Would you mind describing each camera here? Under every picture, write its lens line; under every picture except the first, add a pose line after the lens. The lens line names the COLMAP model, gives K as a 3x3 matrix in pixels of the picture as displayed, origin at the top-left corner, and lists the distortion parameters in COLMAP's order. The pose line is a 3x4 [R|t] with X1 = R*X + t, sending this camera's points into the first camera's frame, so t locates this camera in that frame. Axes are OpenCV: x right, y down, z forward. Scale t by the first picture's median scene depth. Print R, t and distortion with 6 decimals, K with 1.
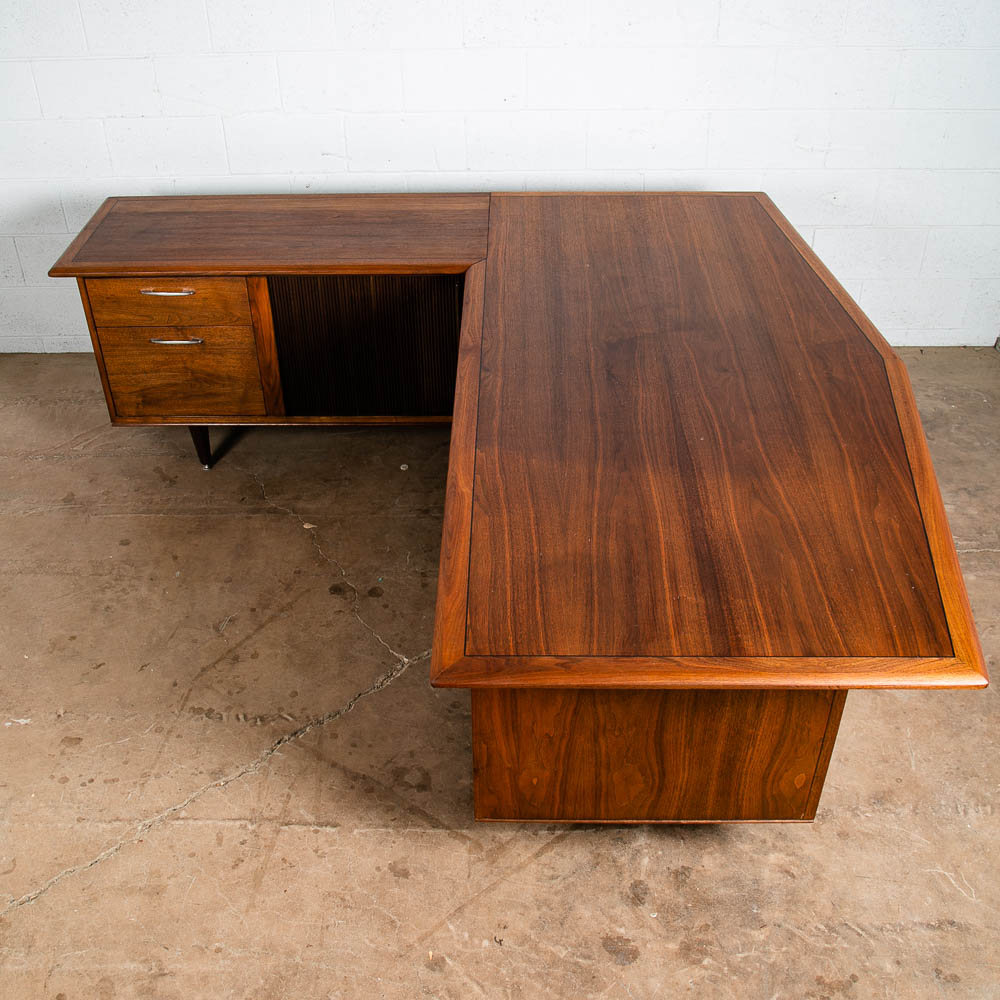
lens RADIAL K [[1139.6, 0, 500.0], [0, 1139.6, 500.0], [0, 0, 1]] dist [-0.075039, 0.001101]
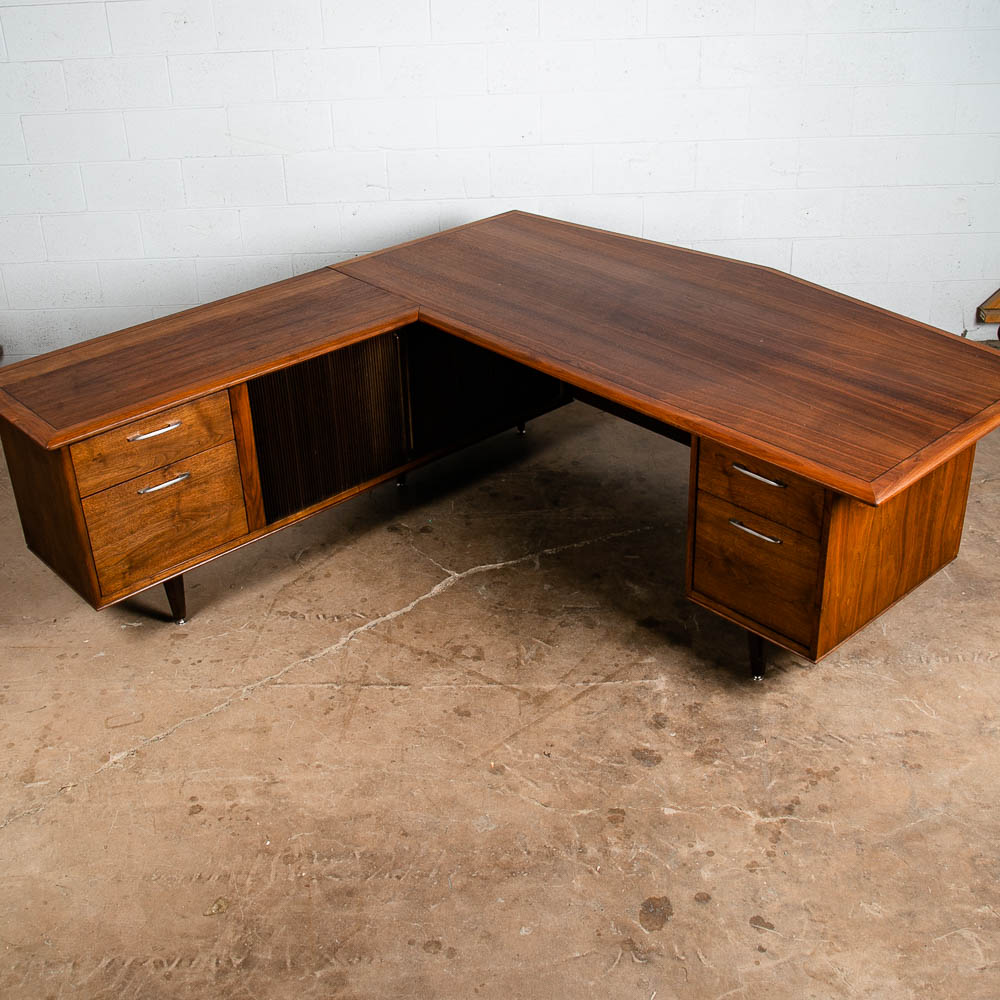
lens RADIAL K [[1242.1, 0, 509.1], [0, 1242.1, 453.4], [0, 0, 1]] dist [-0.093434, 0.067706]
pose [[0.725150, -0.332794, 0.602831, -0.690170], [0.425150, 0.905046, -0.011783, -0.032015], [-0.541668, 0.264838, 0.797782, 0.041702]]
